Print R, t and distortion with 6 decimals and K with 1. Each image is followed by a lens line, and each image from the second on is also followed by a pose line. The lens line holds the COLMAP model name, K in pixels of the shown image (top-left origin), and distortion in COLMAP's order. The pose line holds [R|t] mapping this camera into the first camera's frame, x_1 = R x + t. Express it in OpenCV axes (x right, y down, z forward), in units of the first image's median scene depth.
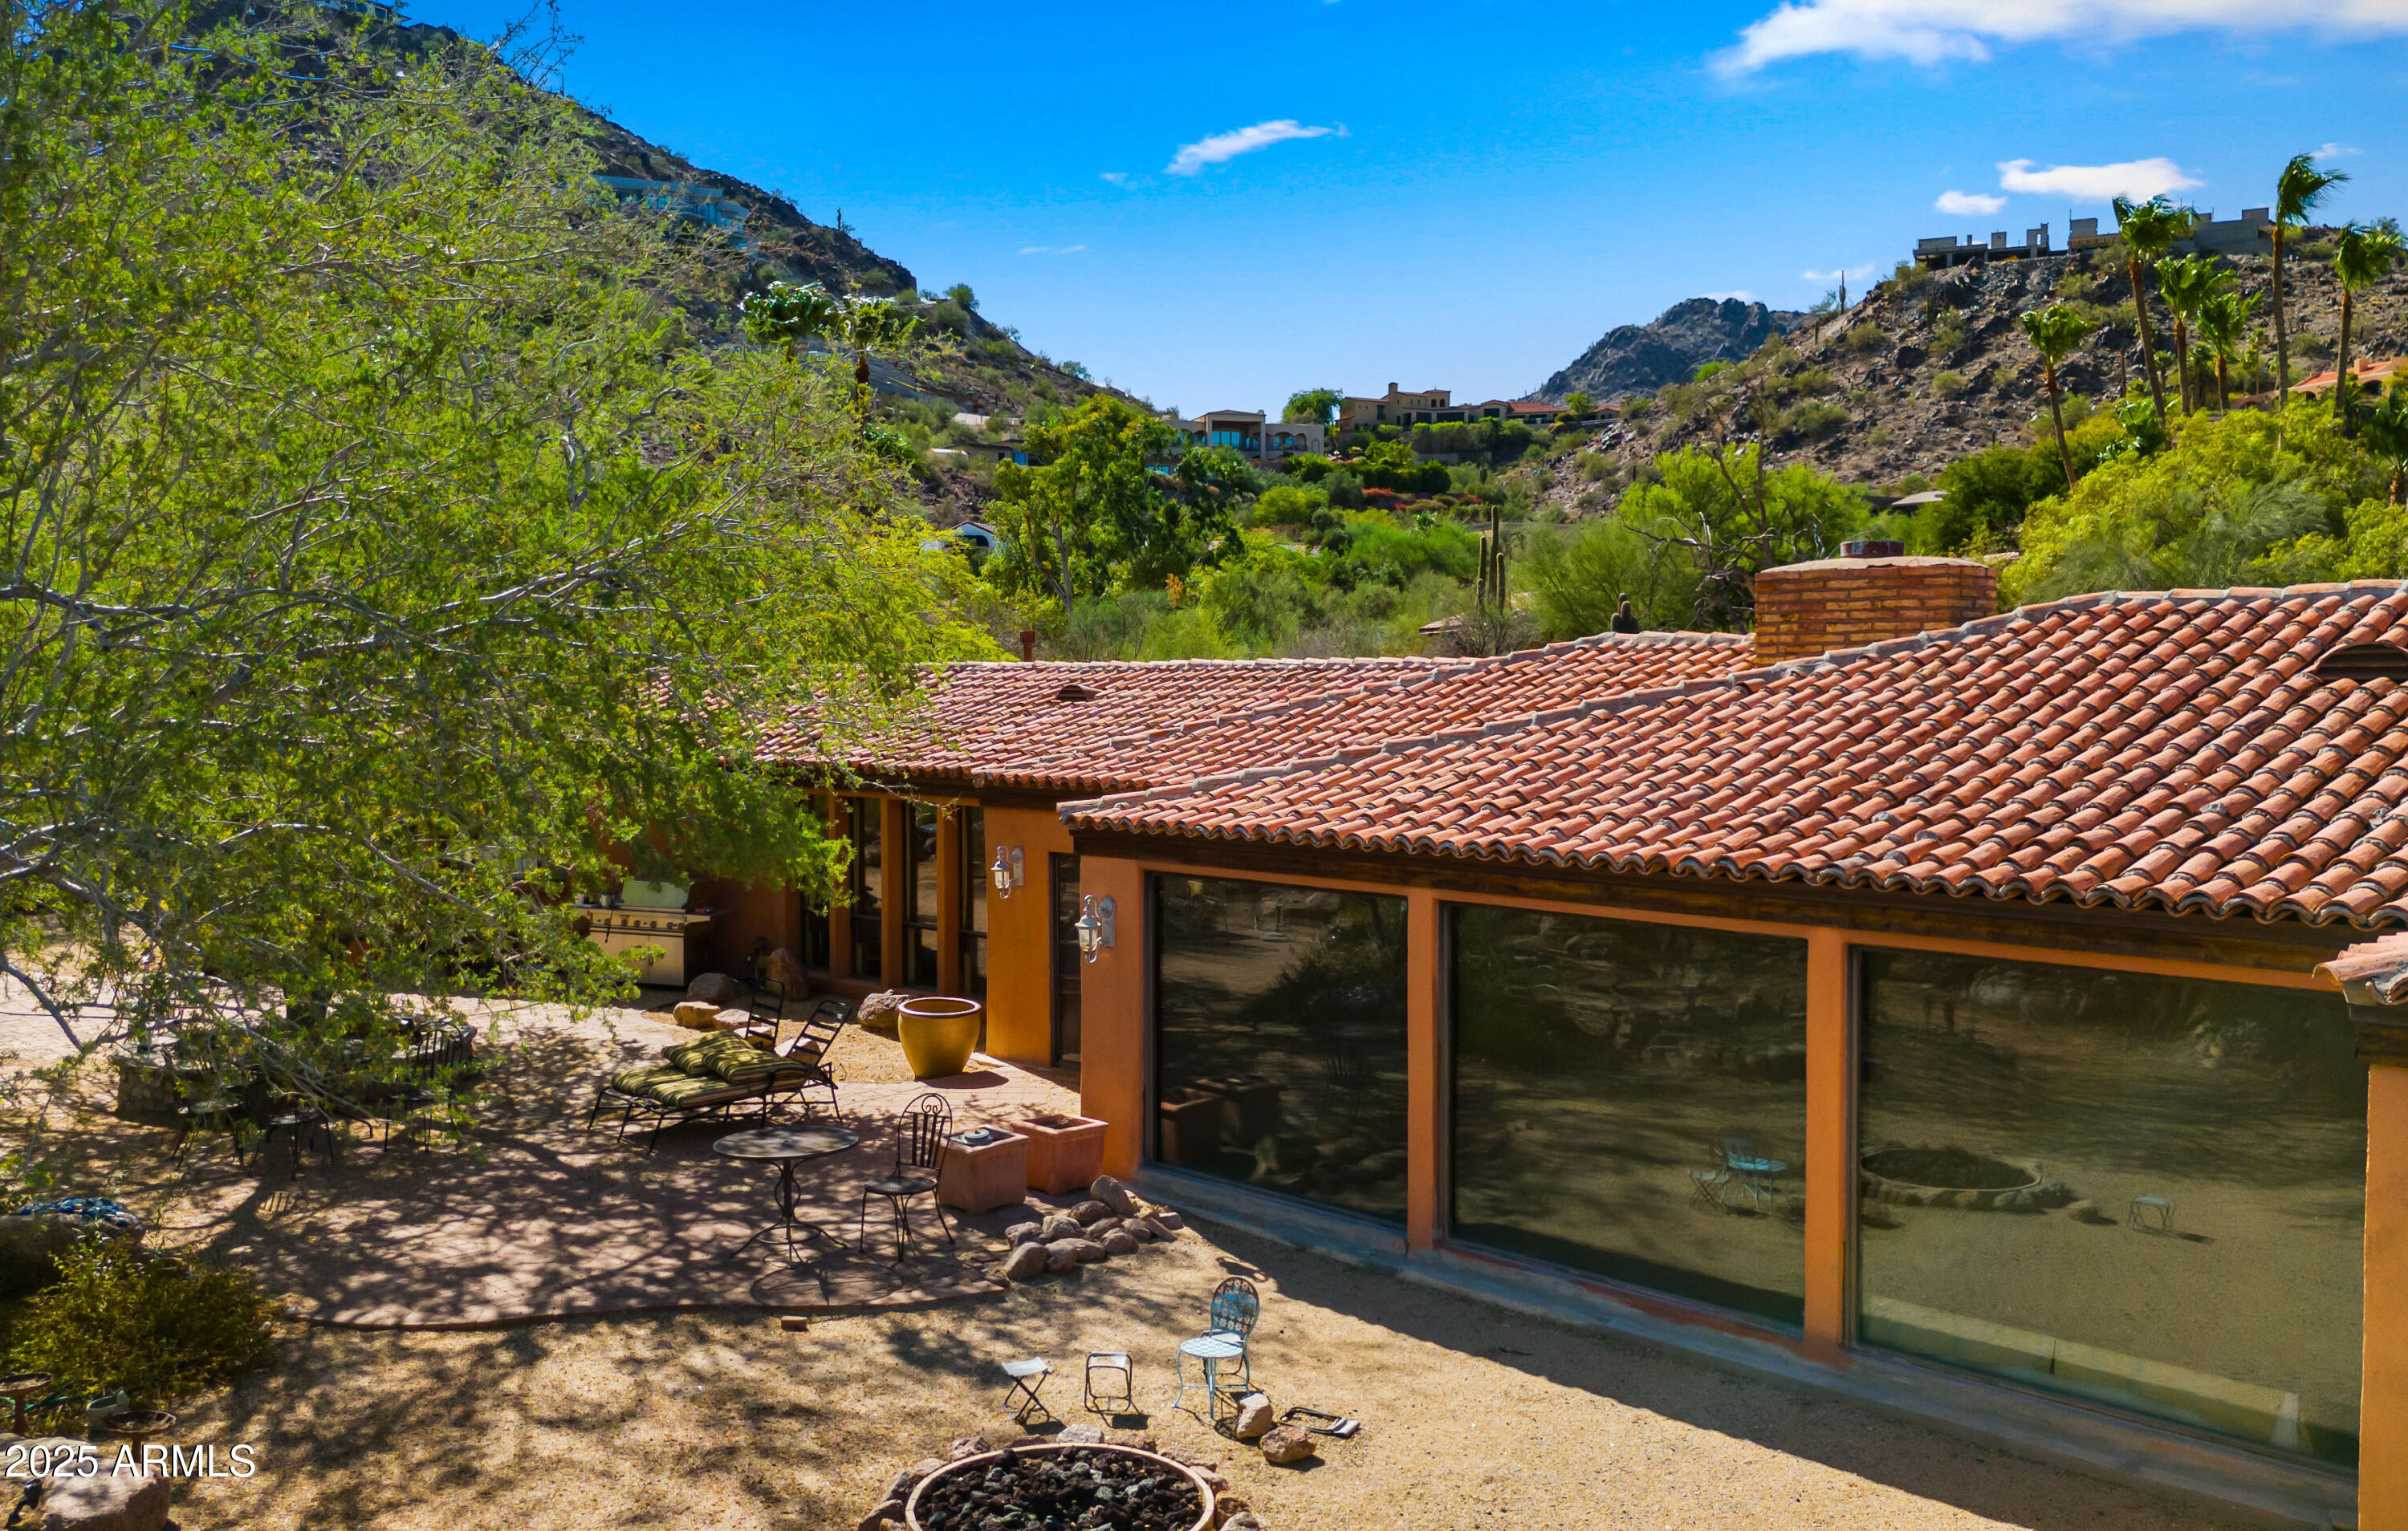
lens RADIAL K [[2007.1, 0, 1161.8], [0, 2007.1, 770.6], [0, 0, 1]] dist [0.060922, -0.044031]
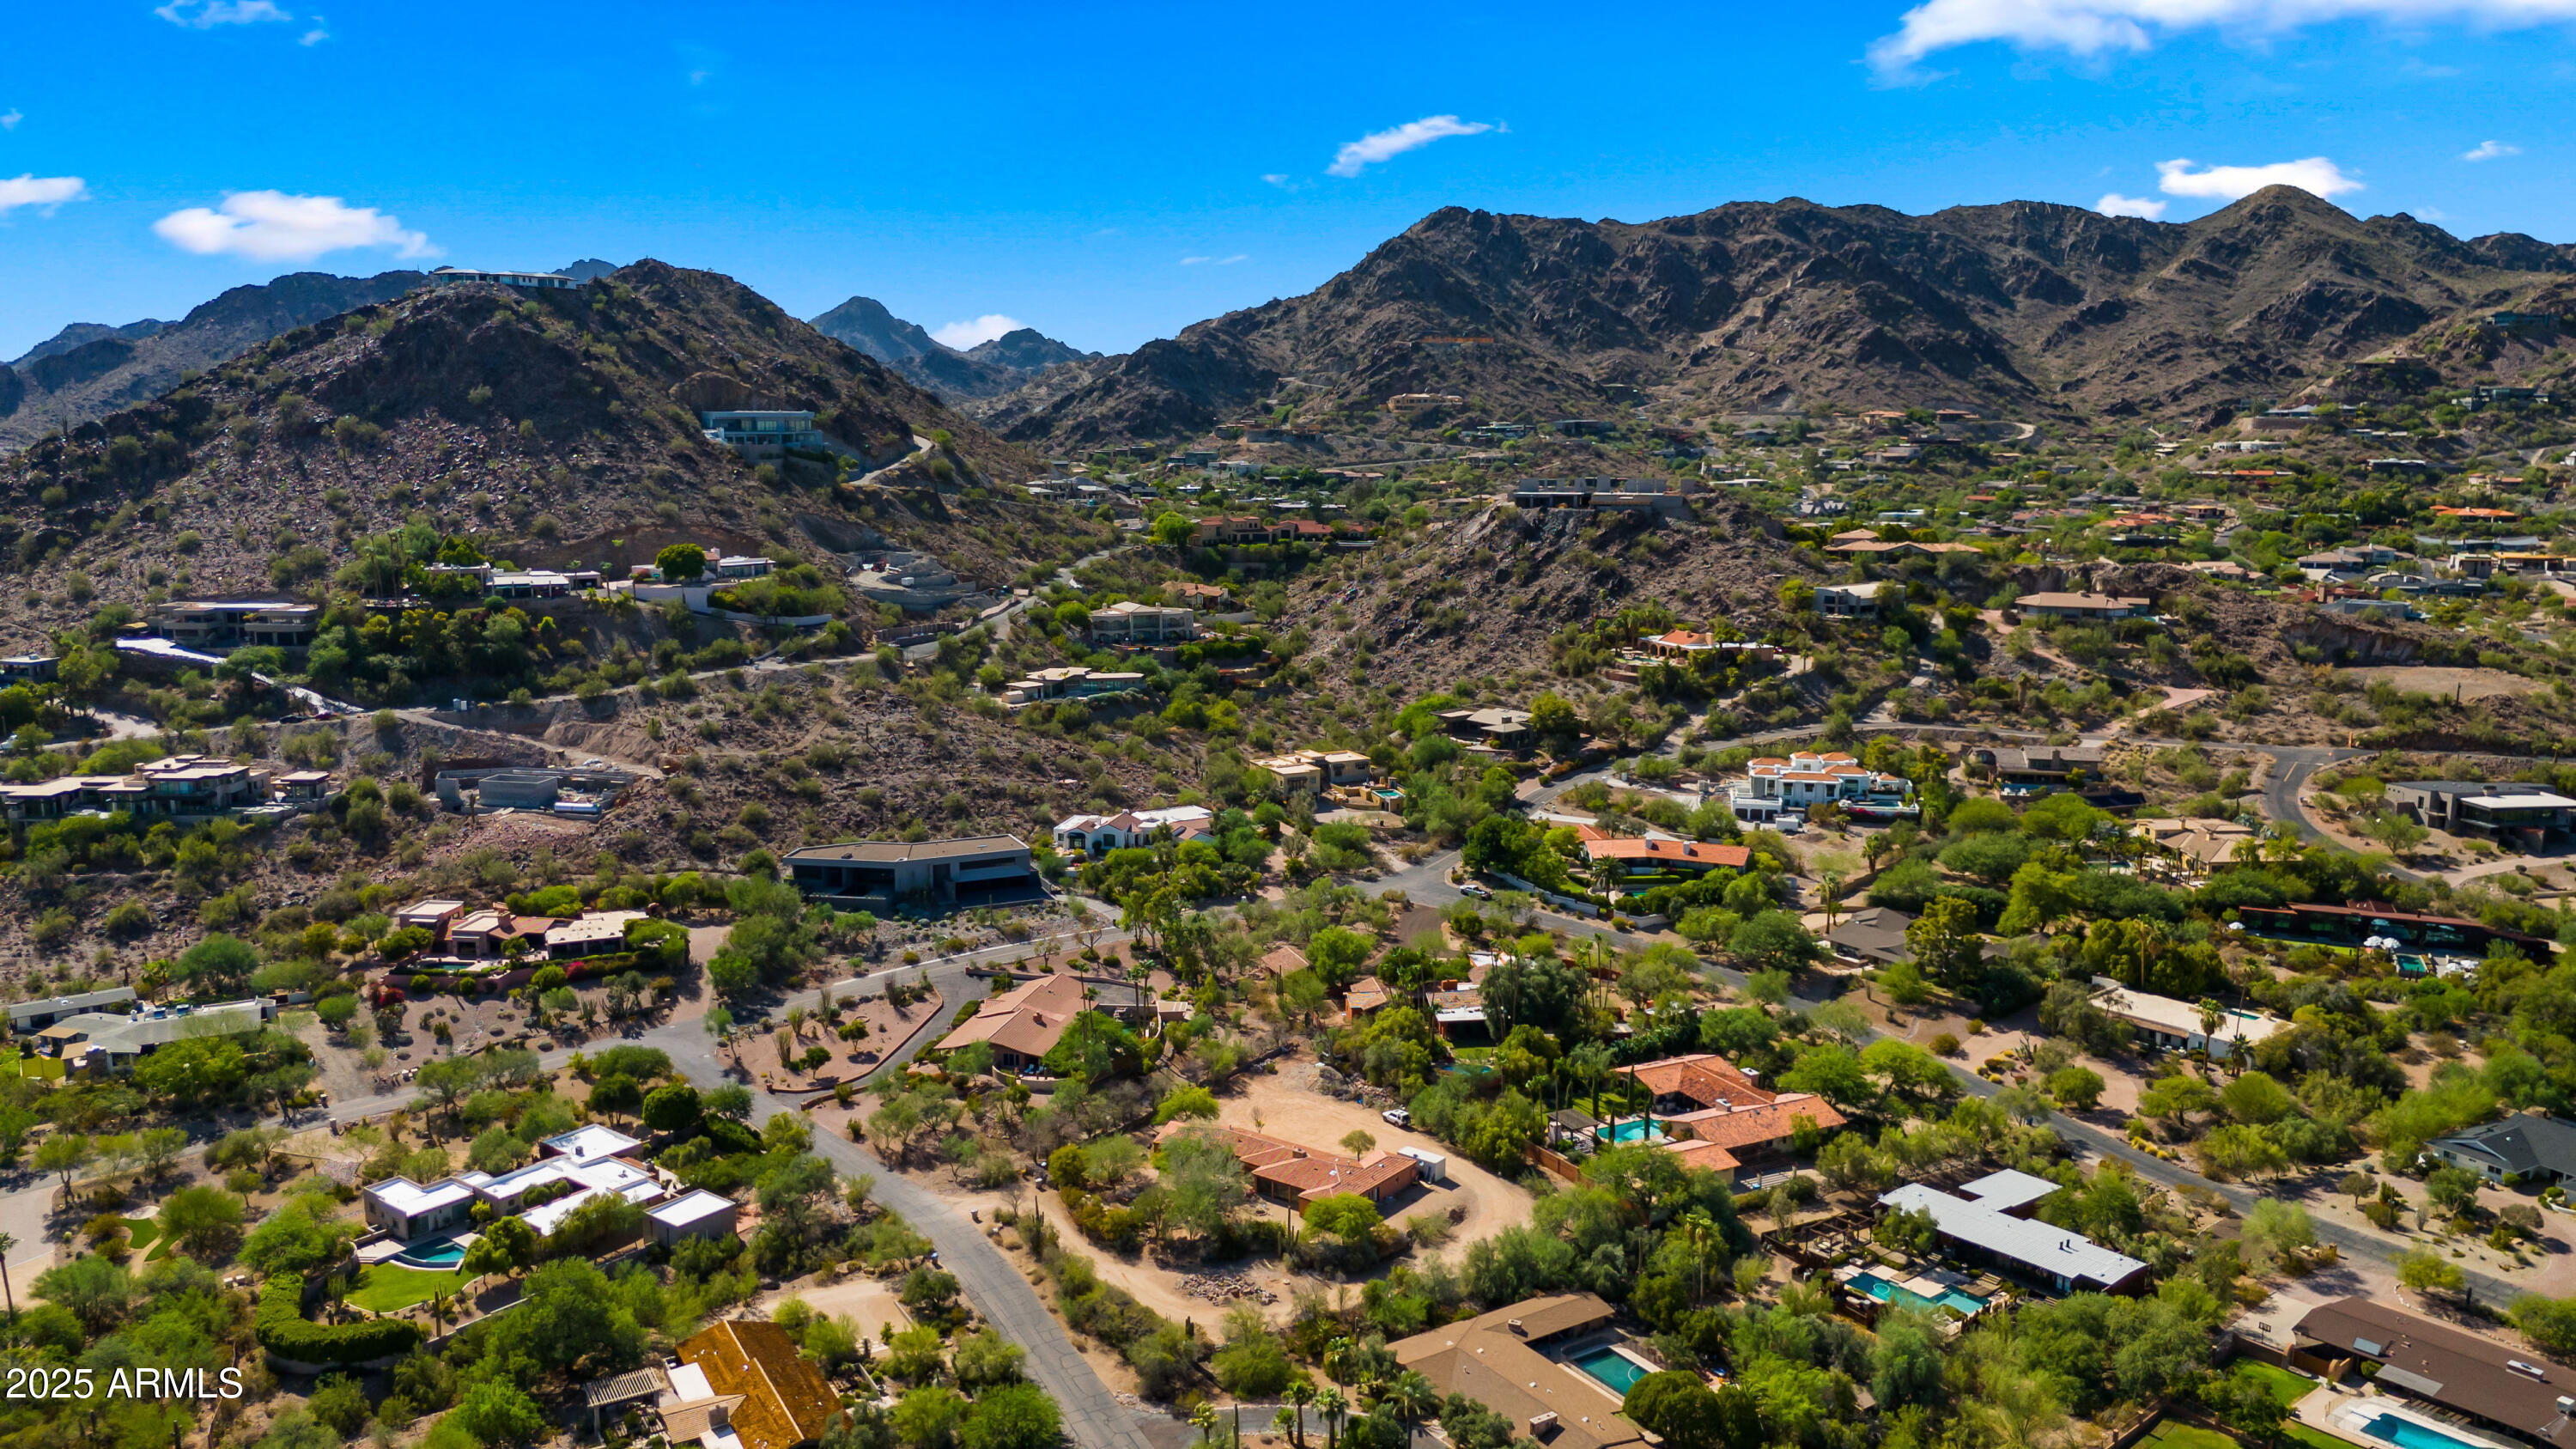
lens RADIAL K [[1826.4, 0, 1288.0], [0, 1826.4, 724.5], [0, 0, 1]] dist [0.089167, -0.099347]
pose [[0.987161, -0.021187, 0.158318, -0.097631], [0.003584, 0.993852, 0.110658, -0.250859], [-0.159689, -0.108670, 0.981168, -0.637034]]
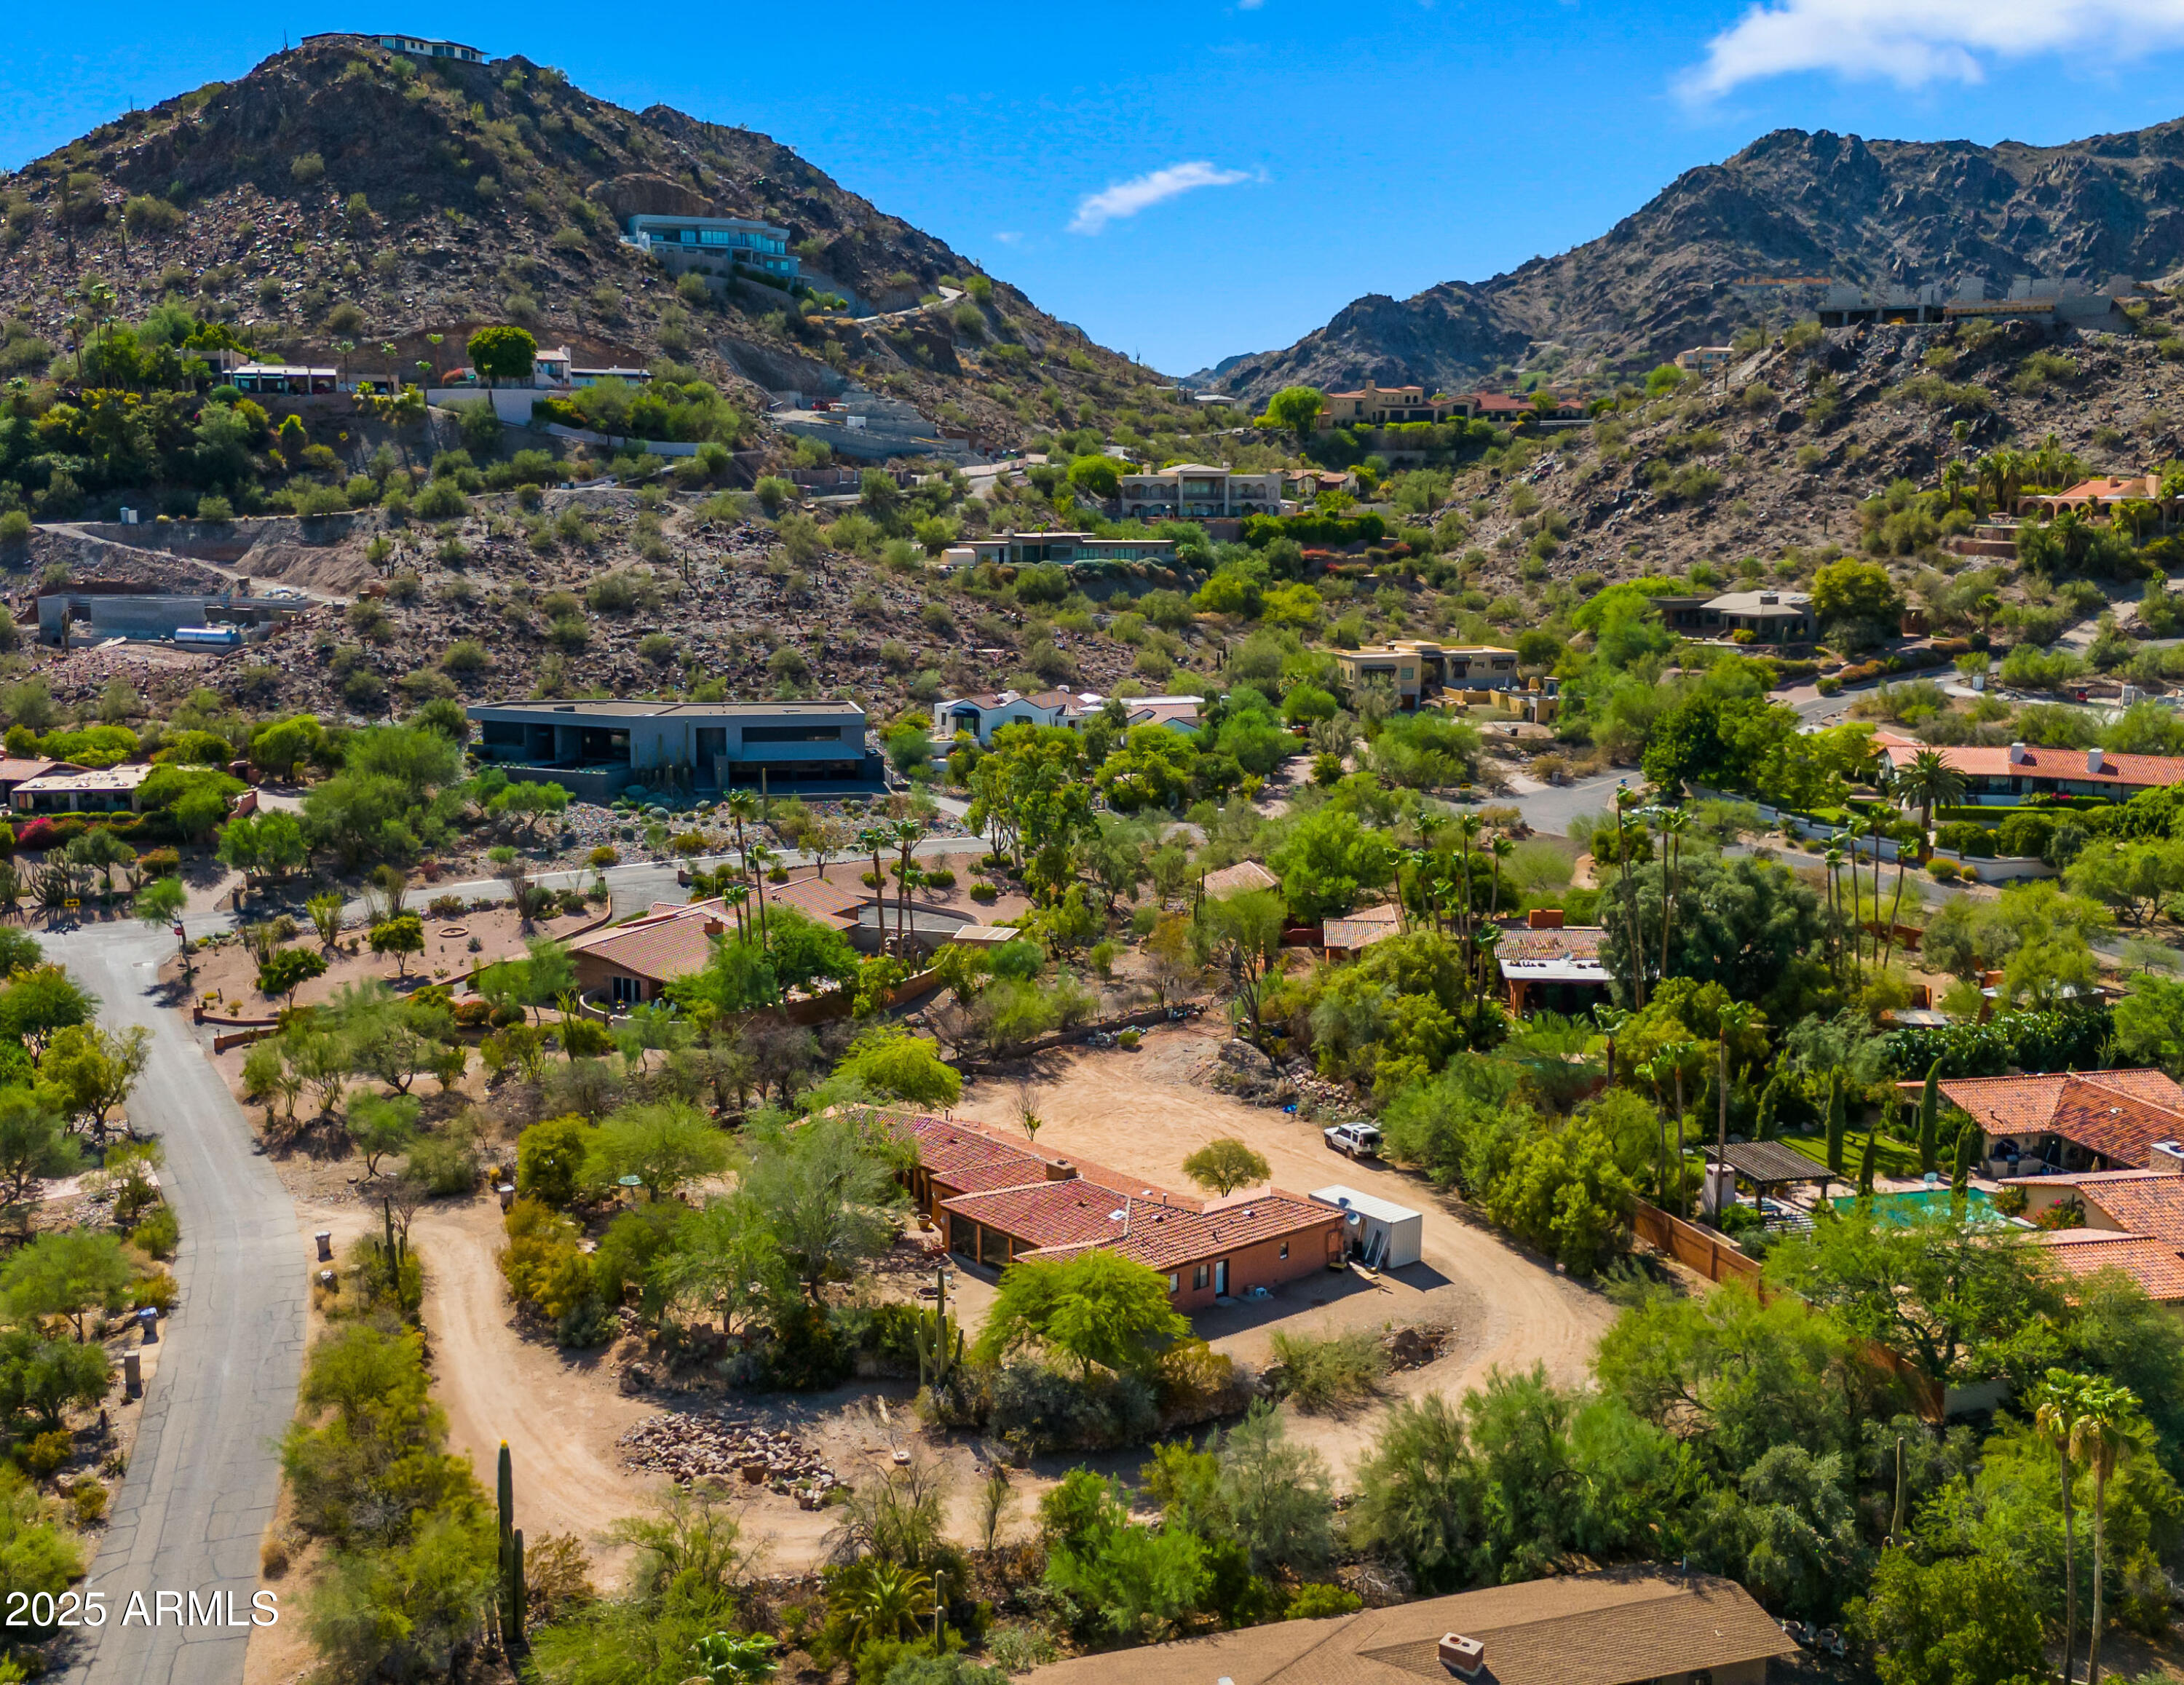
lens RADIAL K [[2161.0, 0, 1028.7], [0, 2161.0, 849.3], [0, 0, 1]] dist [0.067008, -0.104153]
pose [[0.996499, 0.019340, -0.081332, 0.039966], [-0.009903, 0.993332, 0.114866, -0.097764], [0.083011, -0.113659, 0.990046, -0.297860]]
